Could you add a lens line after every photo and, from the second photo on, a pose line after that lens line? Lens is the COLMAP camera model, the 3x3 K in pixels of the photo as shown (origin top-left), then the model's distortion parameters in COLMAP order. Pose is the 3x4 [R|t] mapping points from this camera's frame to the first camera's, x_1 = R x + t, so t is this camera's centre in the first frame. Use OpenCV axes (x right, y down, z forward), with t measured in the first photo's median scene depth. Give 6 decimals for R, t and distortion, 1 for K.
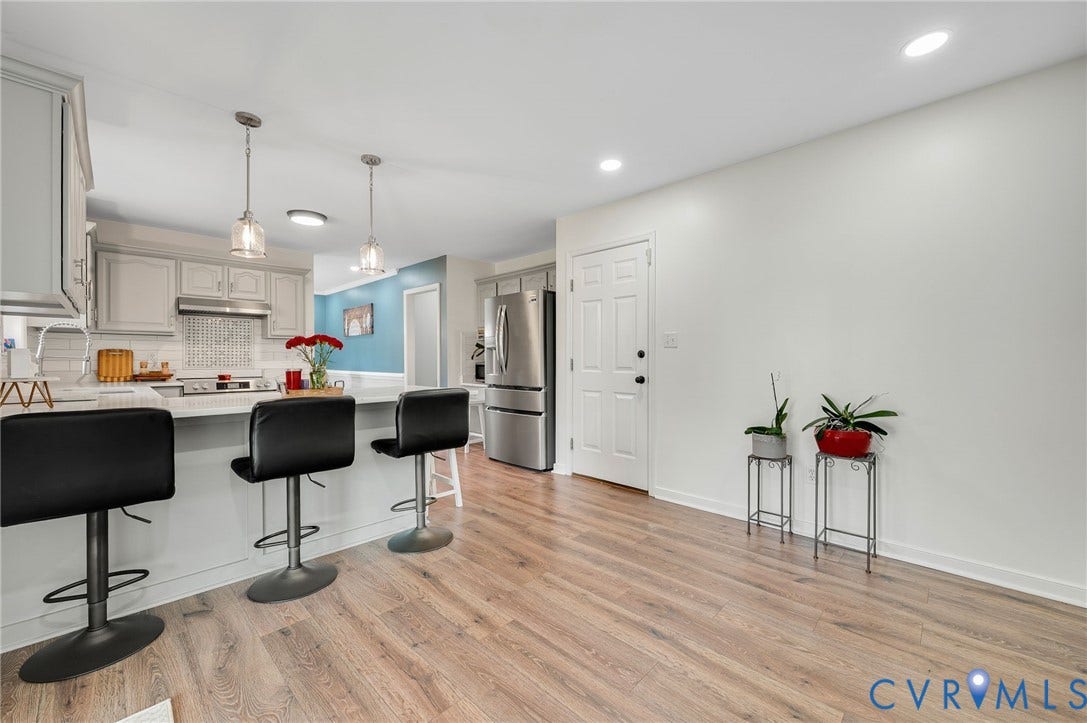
lens RADIAL K [[442.8, 0, 545.0], [0, 442.8, 355.9], [0, 0, 1]] dist [-0.001171, -0.000089]
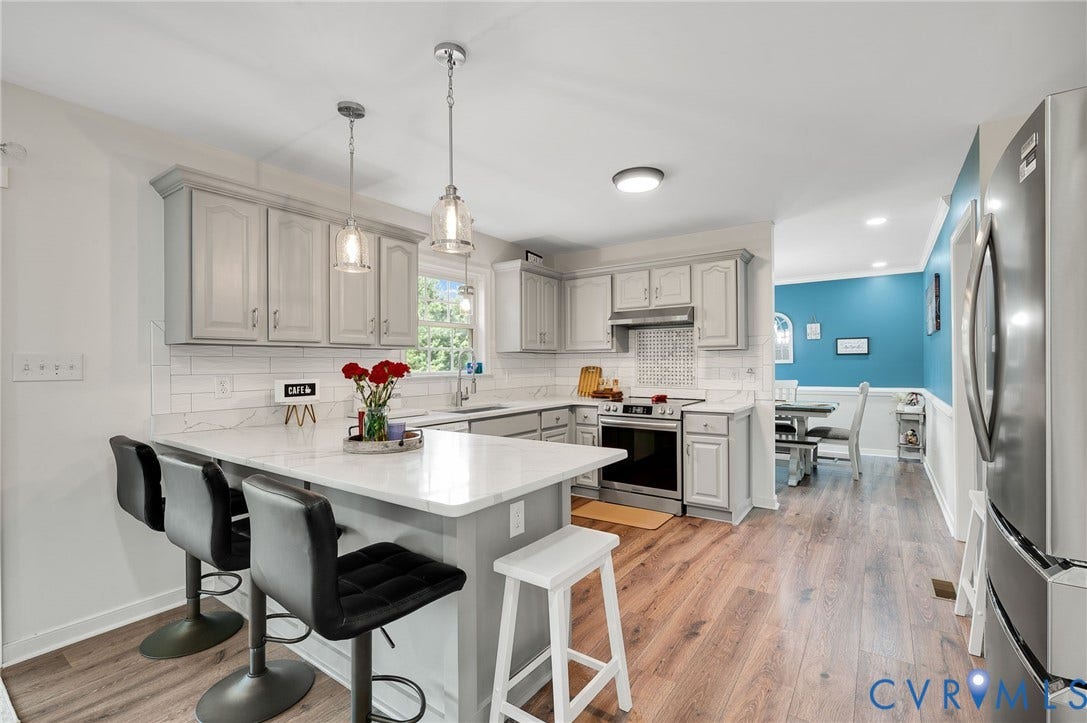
lens RADIAL K [[482.1, 0, 543.5], [0, 482.1, 361.5], [0, 0, 1]] dist [-0.001128, -0.000041]
pose [[0.182274, -0.005753, -0.983231, 0.185342], [0.014240, 0.999893, -0.003211, -0.027041], [0.983145, -0.013416, 0.182336, 0.704123]]
